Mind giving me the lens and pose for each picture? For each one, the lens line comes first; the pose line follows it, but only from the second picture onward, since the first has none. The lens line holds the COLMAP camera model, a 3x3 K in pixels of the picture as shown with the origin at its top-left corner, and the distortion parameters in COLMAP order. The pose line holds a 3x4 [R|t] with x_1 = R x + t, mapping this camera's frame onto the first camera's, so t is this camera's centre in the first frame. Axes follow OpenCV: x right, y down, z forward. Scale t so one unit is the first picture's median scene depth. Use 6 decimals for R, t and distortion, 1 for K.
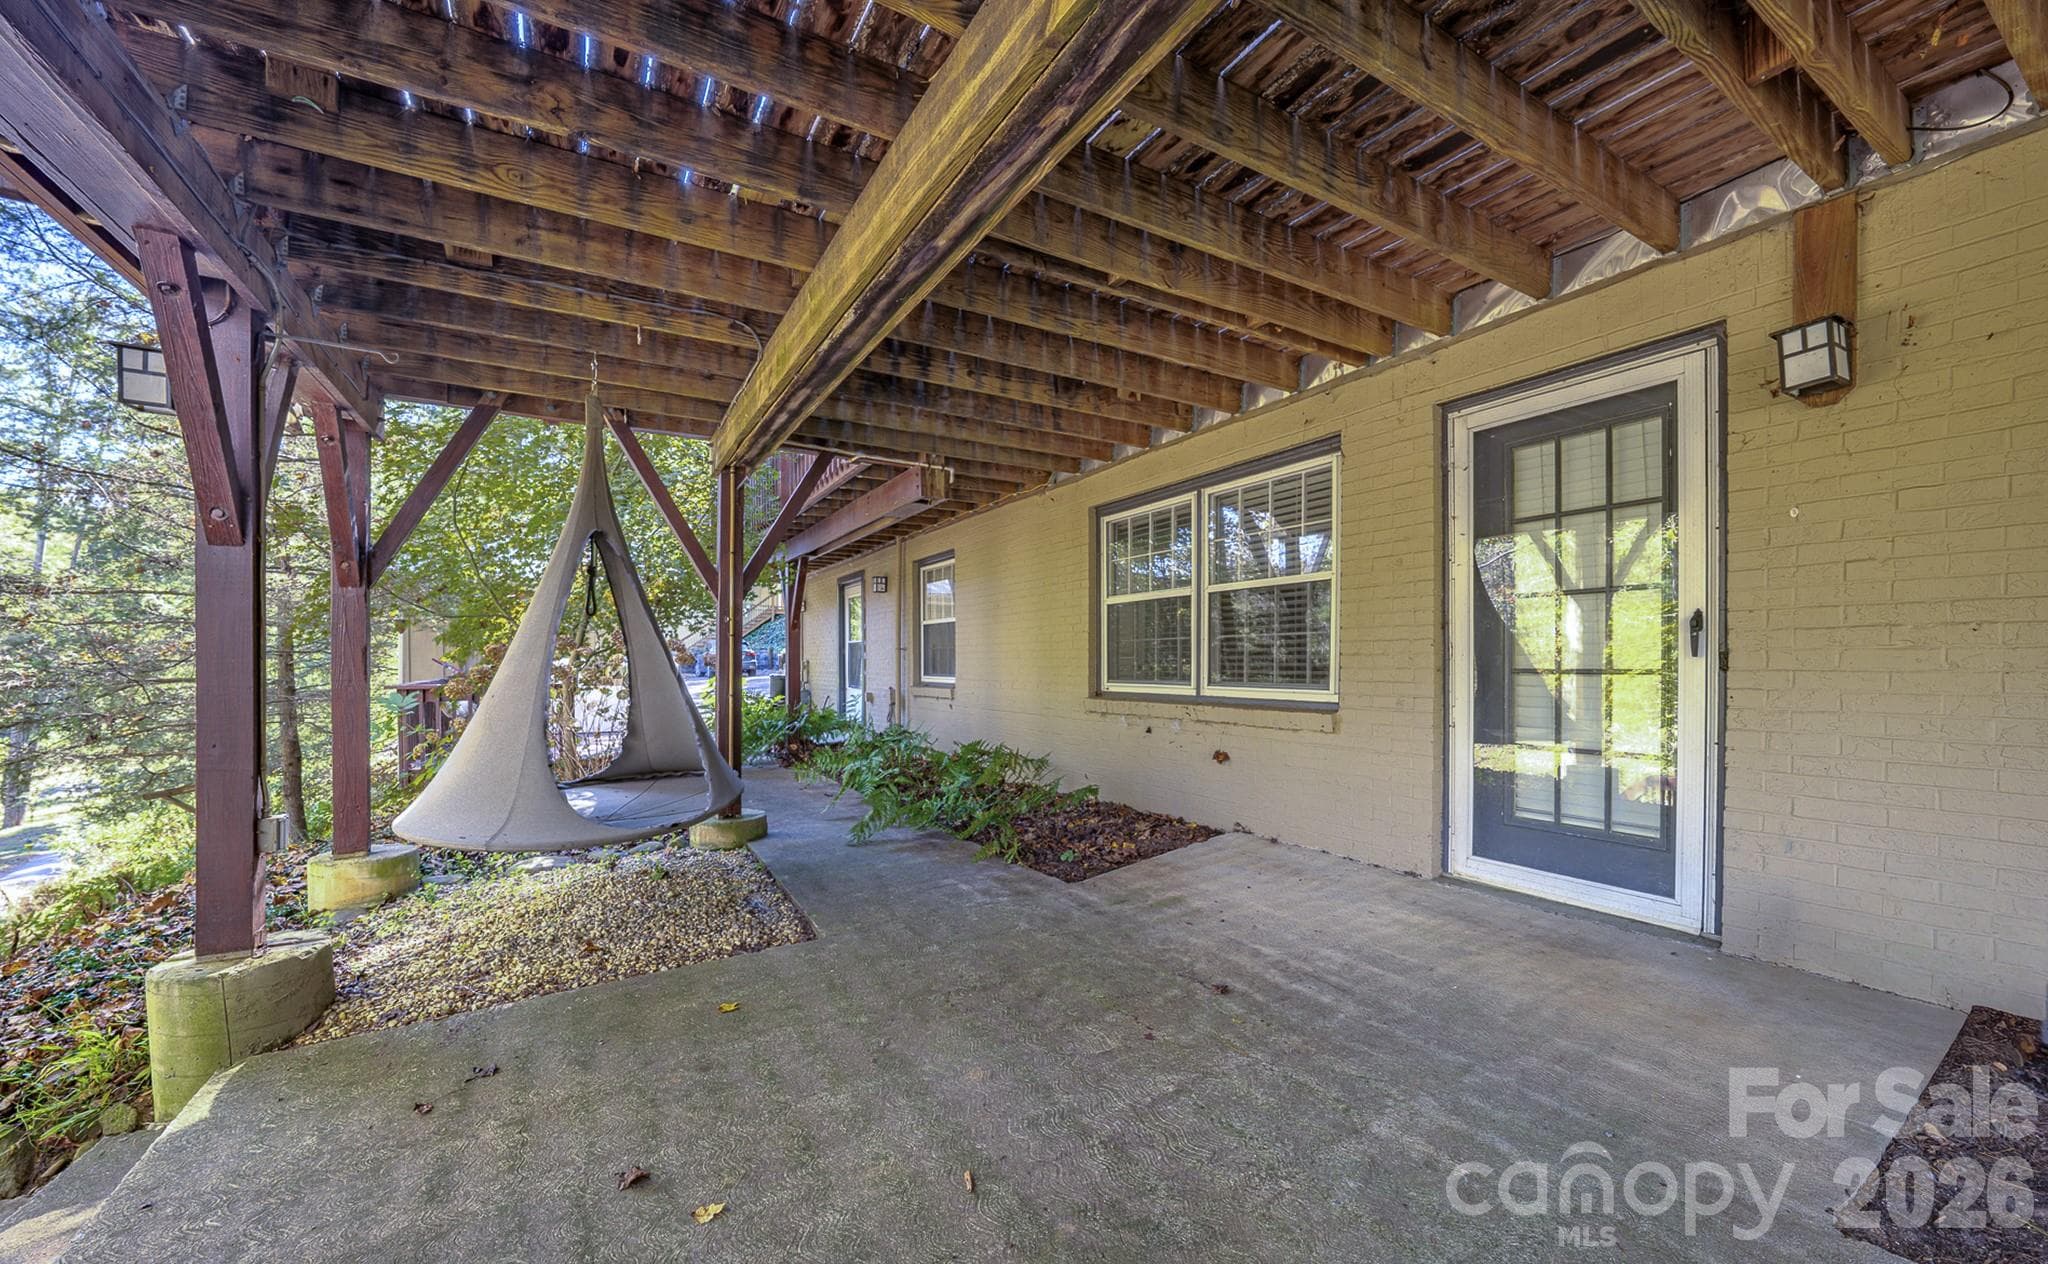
lens RADIAL K [[796.2, 0, 1076.4], [0, 796.2, 668.5], [0, 0, 1]] dist [-0.019310, 0.000031]
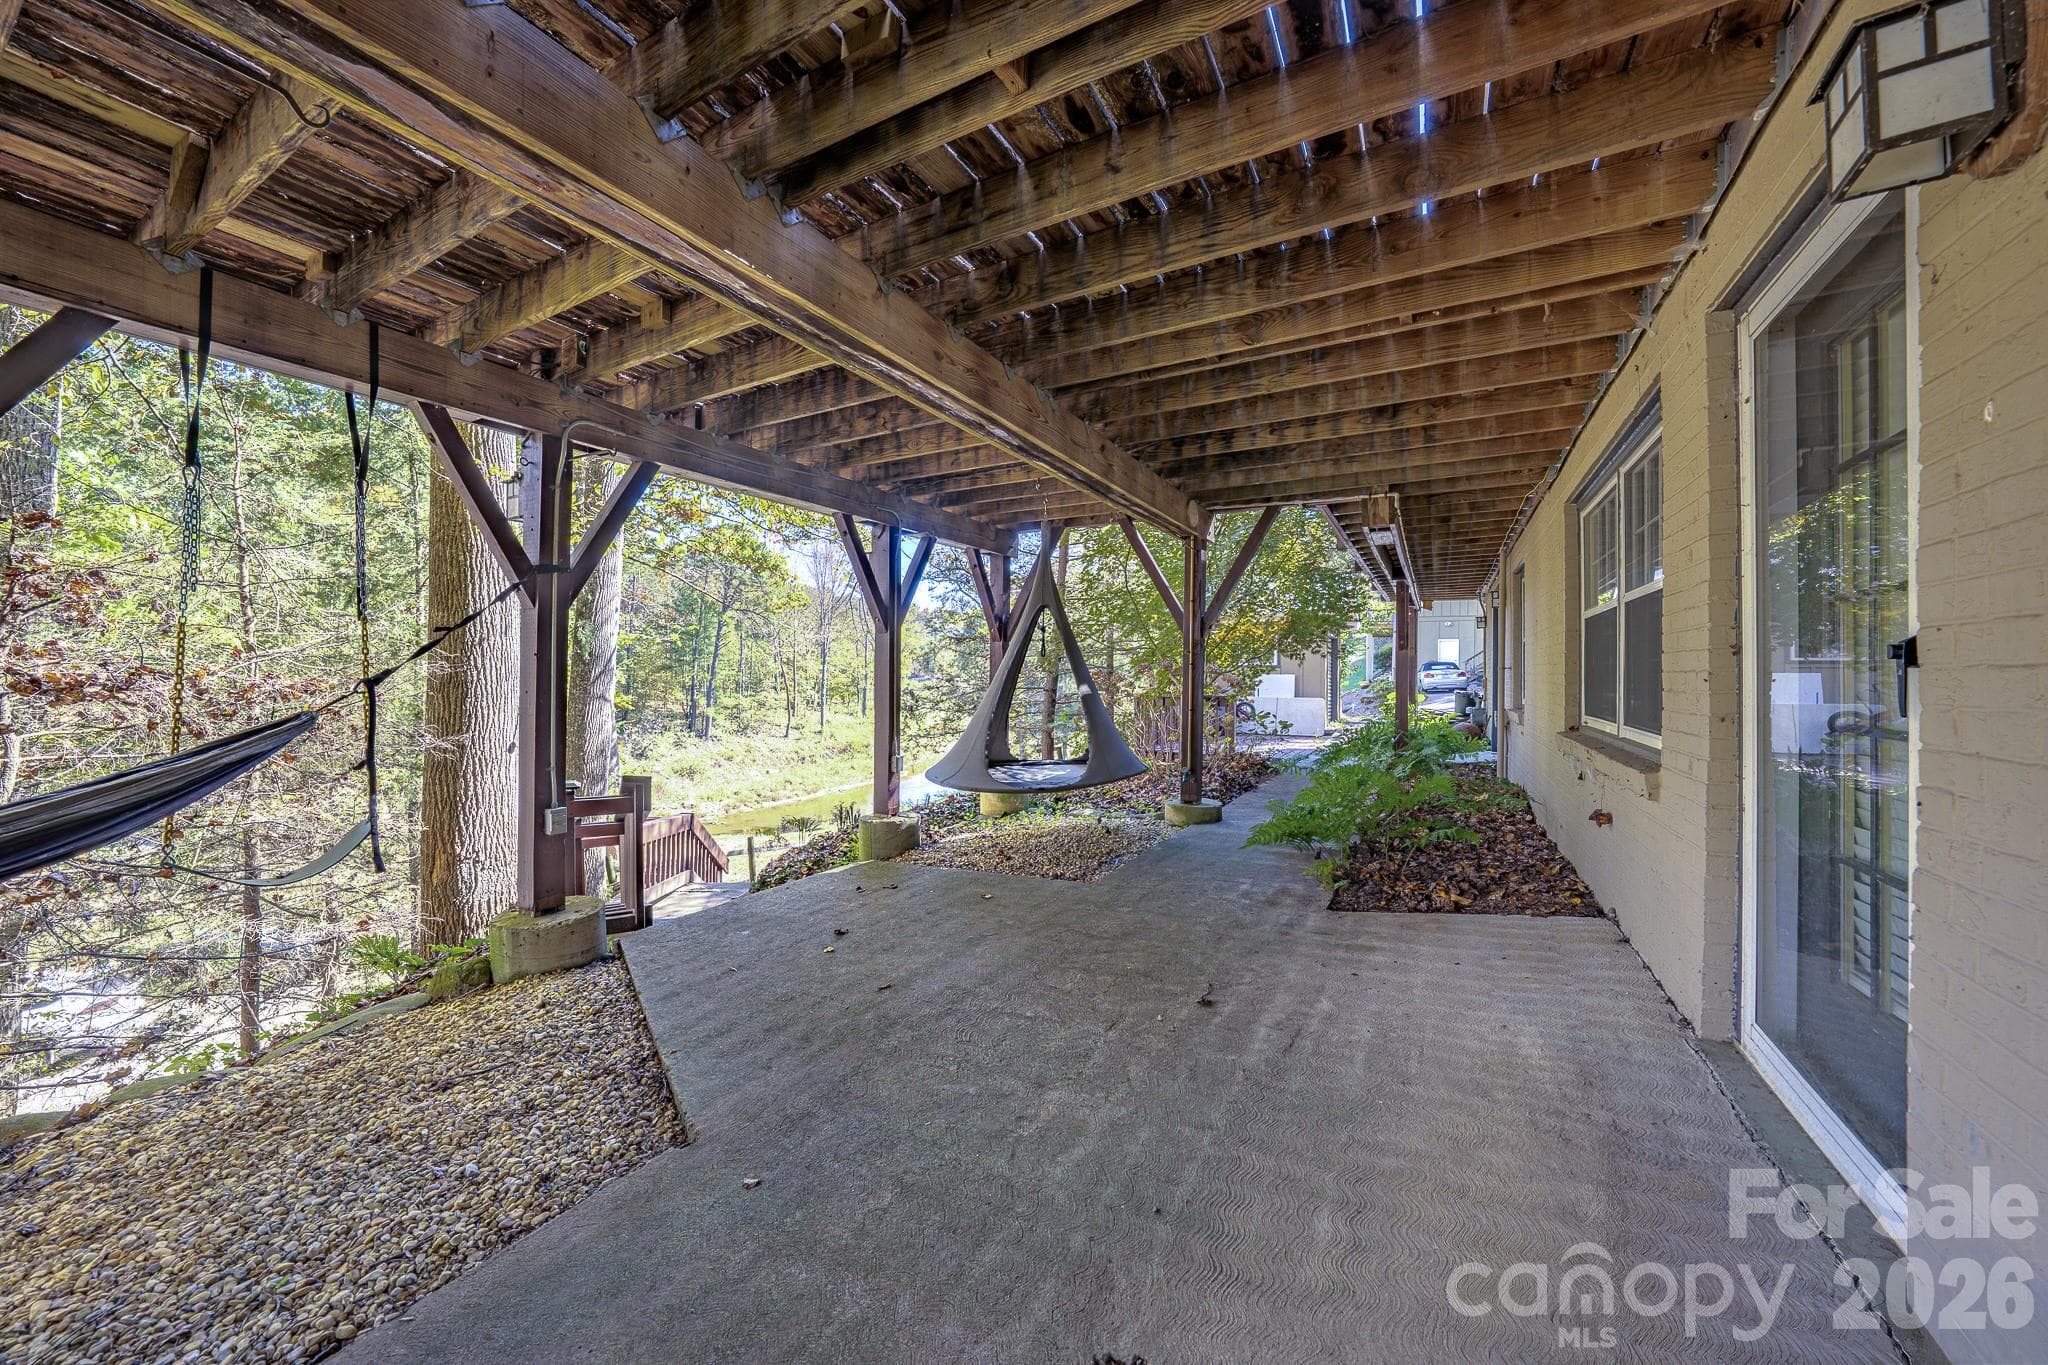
lens RADIAL K [[754.4, 0, 1017.0], [0, 754.4, 669.5], [0, 0, 1]] dist [-0.013463, -0.000066]
pose [[0.473293, -0.004401, -0.880894, 0.877896], [-0.008009, 0.999925, -0.009299, -0.034138], [0.880869, 0.011457, 0.473222, 0.256122]]
